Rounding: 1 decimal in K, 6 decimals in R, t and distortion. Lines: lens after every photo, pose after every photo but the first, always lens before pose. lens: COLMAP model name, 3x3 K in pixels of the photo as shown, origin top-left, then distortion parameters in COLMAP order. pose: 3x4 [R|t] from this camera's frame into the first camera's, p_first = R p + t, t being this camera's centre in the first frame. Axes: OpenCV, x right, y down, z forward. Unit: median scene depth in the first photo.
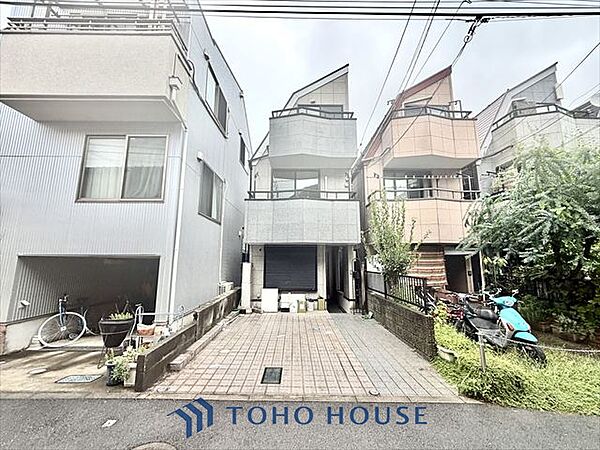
lens RADIAL K [[238.8, 0, 299.2], [0, 238.8, 225.2], [0, 0, 1]] dist [0.000349, -0.000374]
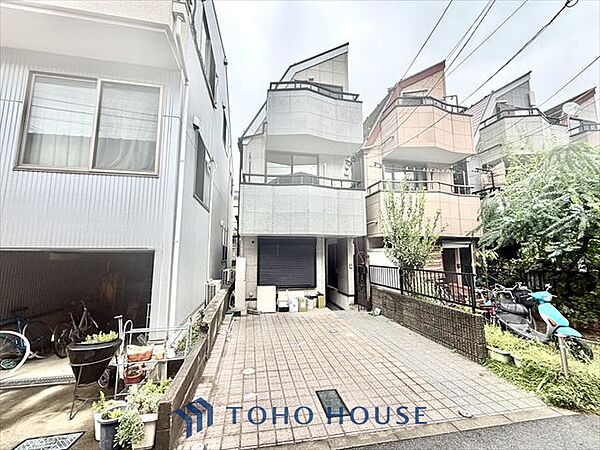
lens RADIAL K [[238.8, 0, 298.7], [0, 238.8, 225.1], [0, 0, 1]] dist [0.000349, -0.000374]
pose [[0.983246, 0.019141, 0.181274, -0.205568], [-0.025085, 0.999218, 0.030552, 0.013358], [-0.180547, -0.034587, 0.982958, 0.147540]]
